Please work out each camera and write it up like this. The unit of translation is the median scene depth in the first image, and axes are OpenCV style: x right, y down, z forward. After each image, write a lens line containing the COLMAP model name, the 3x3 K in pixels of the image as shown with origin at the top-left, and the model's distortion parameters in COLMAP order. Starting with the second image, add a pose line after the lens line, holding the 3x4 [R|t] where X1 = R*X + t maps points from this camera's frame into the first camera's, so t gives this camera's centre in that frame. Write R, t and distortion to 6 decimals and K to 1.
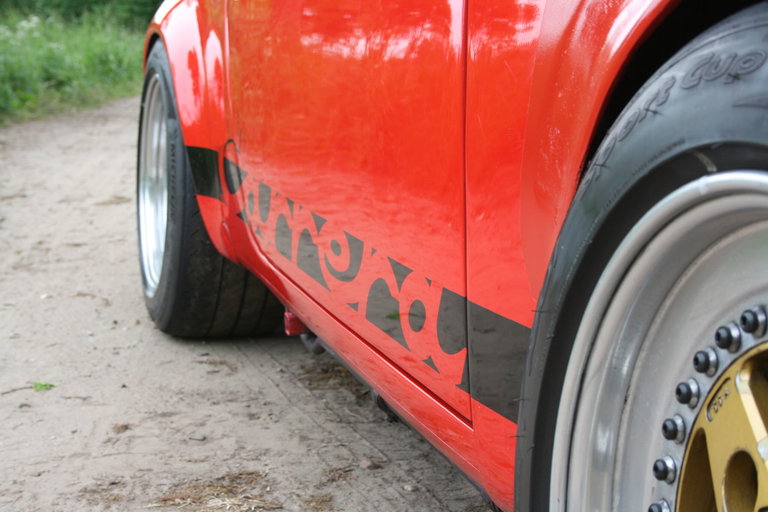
lens RADIAL K [[1476.0, 0, 384.9], [0, 1476.0, 255.2], [0, 0, 1]] dist [0.000762, 0.000000]
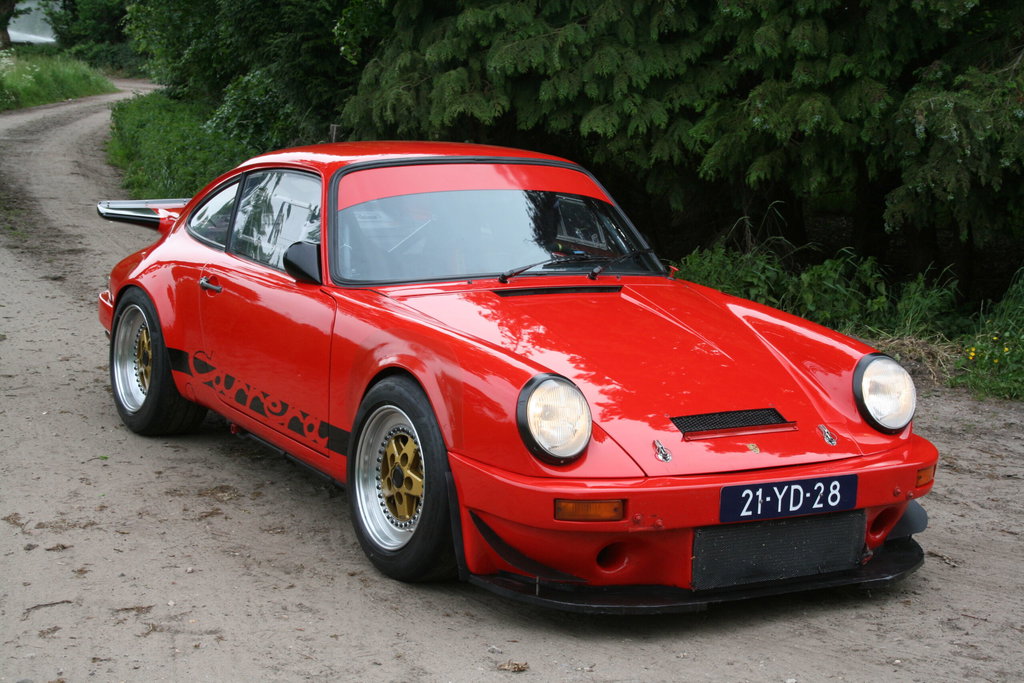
lens RADIAL K [[1818.8, 0, 514.8], [0, 1818.8, 338.8], [0, 0, 1]] dist [0.349500, 0.000000]
pose [[0.969071, -0.011479, 0.246516, -0.558411], [0.008223, 0.999865, 0.014231, -0.220413], [-0.246646, -0.011763, 0.969034, -3.212849]]
